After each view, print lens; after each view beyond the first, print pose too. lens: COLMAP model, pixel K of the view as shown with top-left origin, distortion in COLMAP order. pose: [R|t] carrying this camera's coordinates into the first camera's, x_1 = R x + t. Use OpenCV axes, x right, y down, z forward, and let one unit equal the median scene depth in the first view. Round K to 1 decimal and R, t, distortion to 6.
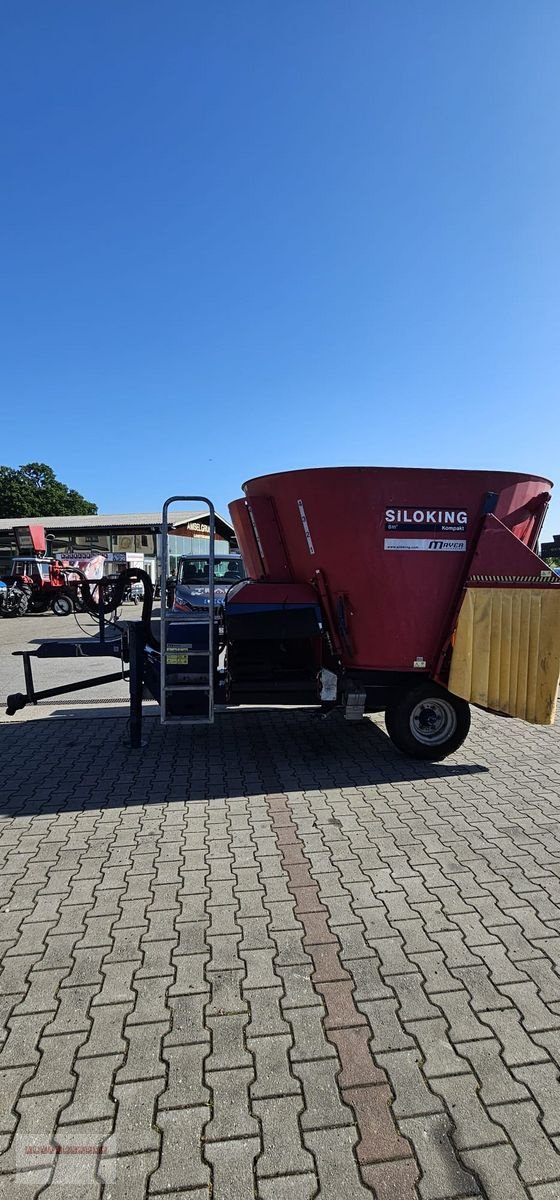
lens RADIAL K [[487.9, 0, 277.8], [0, 487.9, 598.4], [0, 0, 1]] dist [0.002745, -0.003759]
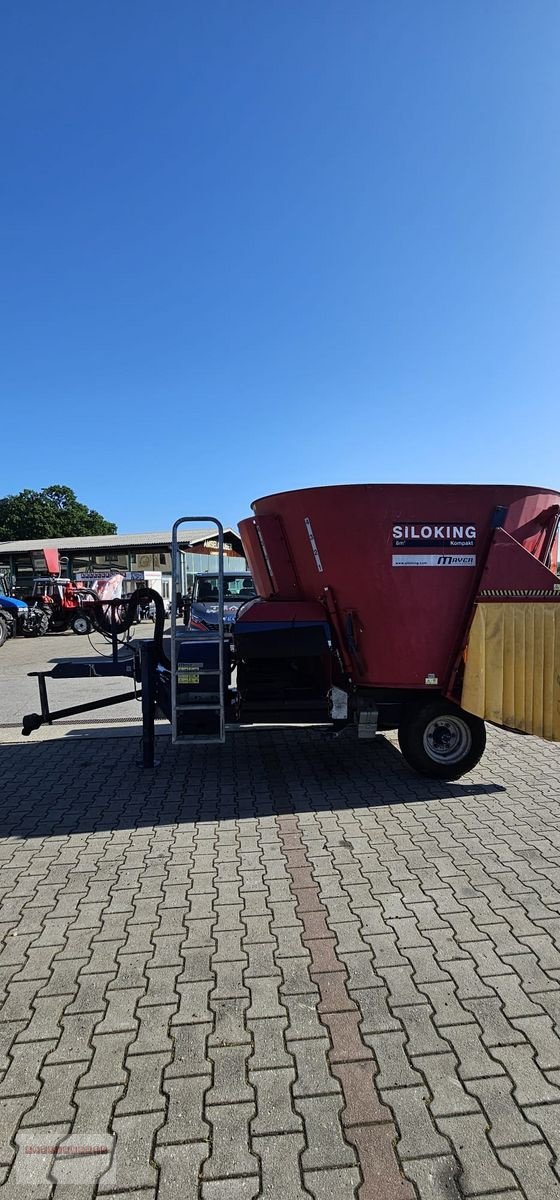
lens RADIAL K [[487.9, 0, 278.0], [0, 487.9, 598.6], [0, 0, 1]] dist [0.002745, -0.003759]
pose [[0.999190, -0.016828, -0.036559, 0.019903], [0.015688, 0.999389, -0.031232, -0.006164], [0.037062, 0.030633, 0.998843, -0.001813]]
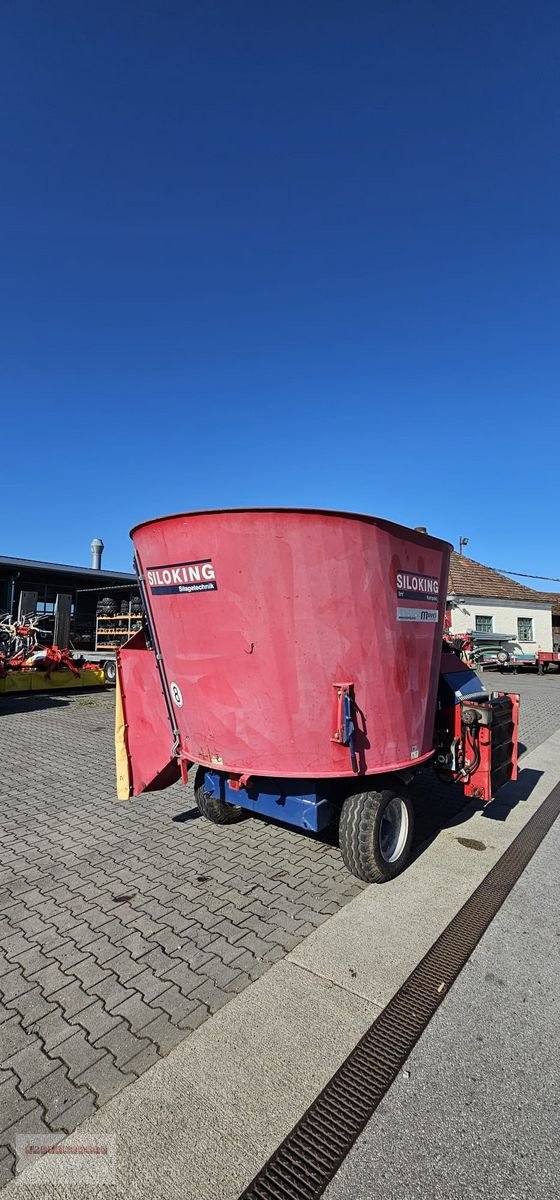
lens RADIAL K [[487.9, 0, 276.5], [0, 487.9, 594.9], [0, 0, 1]] dist [0.002745, -0.003759]
pose [[-0.725185, -0.059392, -0.685988, 1.076055], [-0.042629, 0.998234, -0.041360, -0.127354], [0.687233, -0.000750, -0.726437, 2.014172]]
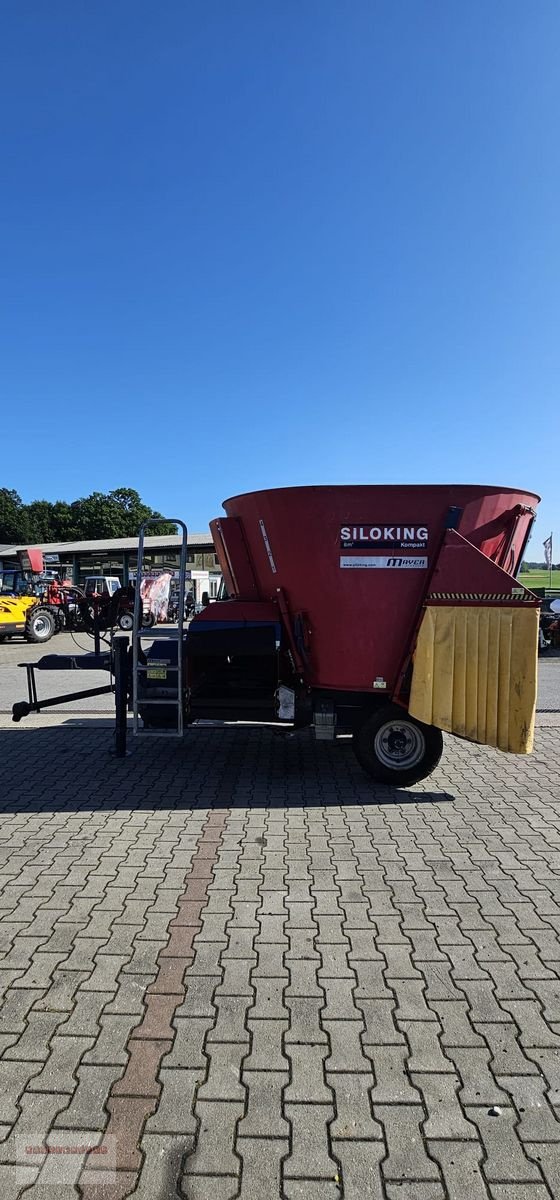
lens RADIAL K [[487.9, 0, 278.4], [0, 487.9, 599.7], [0, 0, 1]] dist [0.002745, -0.003759]
pose [[0.987404, -0.000786, -0.158216, 0.250742], [-0.004078, 0.999529, -0.030415, -0.004194], [0.158165, 0.030677, 0.986936, 0.003394]]
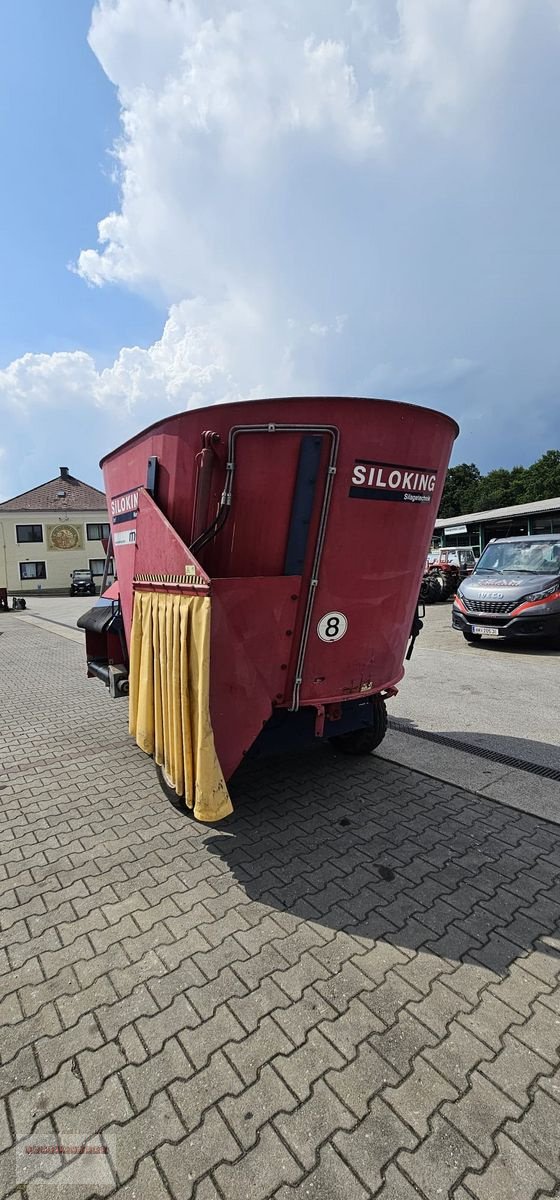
lens RADIAL K [[487.9, 0, 274.5], [0, 487.9, 595.1], [0, 0, 1]] dist [0.002745, -0.003759]
pose [[0.479385, 0.036383, -0.876850, 1.166509], [-0.015598, 0.999336, 0.032938, -0.043185], [0.877466, -0.002113, 0.479634, 0.822511]]
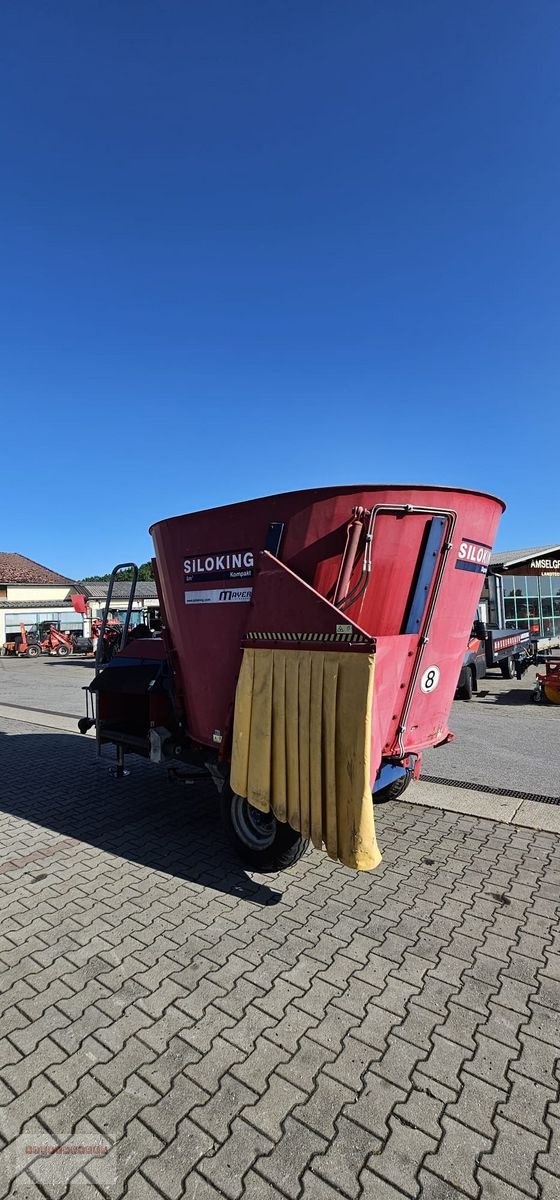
lens RADIAL K [[487.9, 0, 276.3], [0, 487.9, 597.4], [0, 0, 1]] dist [0.002745, -0.003759]
pose [[0.708156, -0.049268, -0.704335, 0.980928], [-0.016238, 0.996162, -0.086007, -0.036244], [0.705869, 0.072343, 0.704638, 0.476725]]
